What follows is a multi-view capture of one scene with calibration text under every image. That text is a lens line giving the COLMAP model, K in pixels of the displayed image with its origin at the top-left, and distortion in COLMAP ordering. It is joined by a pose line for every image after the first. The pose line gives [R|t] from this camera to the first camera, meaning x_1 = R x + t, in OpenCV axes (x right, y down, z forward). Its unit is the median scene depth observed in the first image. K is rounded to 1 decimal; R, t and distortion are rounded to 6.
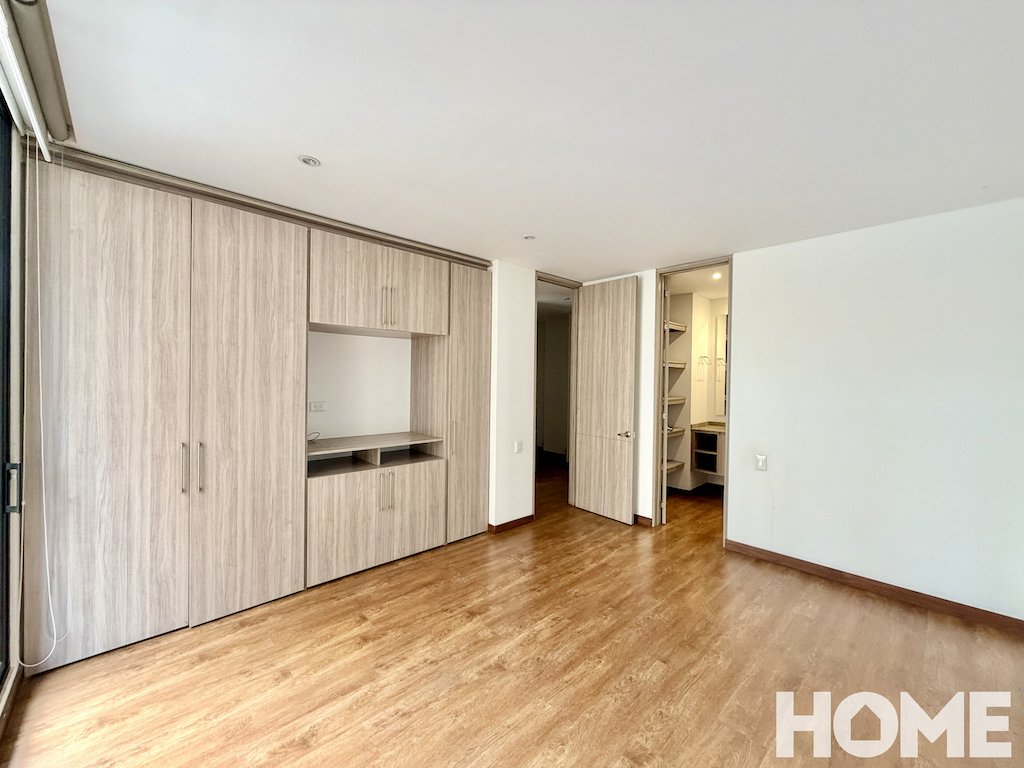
lens RADIAL K [[417.1, 0, 510.7], [0, 417.1, 377.3], [0, 0, 1]] dist [-0.000501, -0.000018]
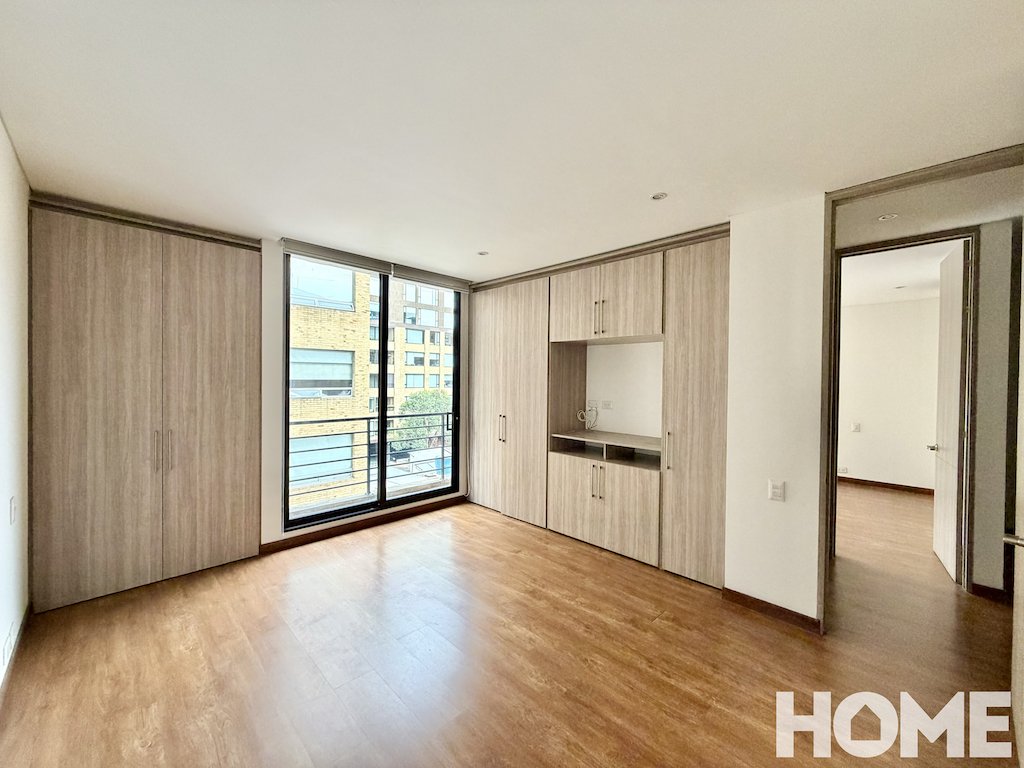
lens RADIAL K [[417.1, 0, 513.5], [0, 417.1, 380.6], [0, 0, 1]] dist [-0.000501, -0.000018]
pose [[0.015424, -0.009438, -0.999836, 0.829671], [-0.013814, 0.999858, -0.009652, 0.013565], [0.999786, 0.013961, 0.015291, 0.754022]]
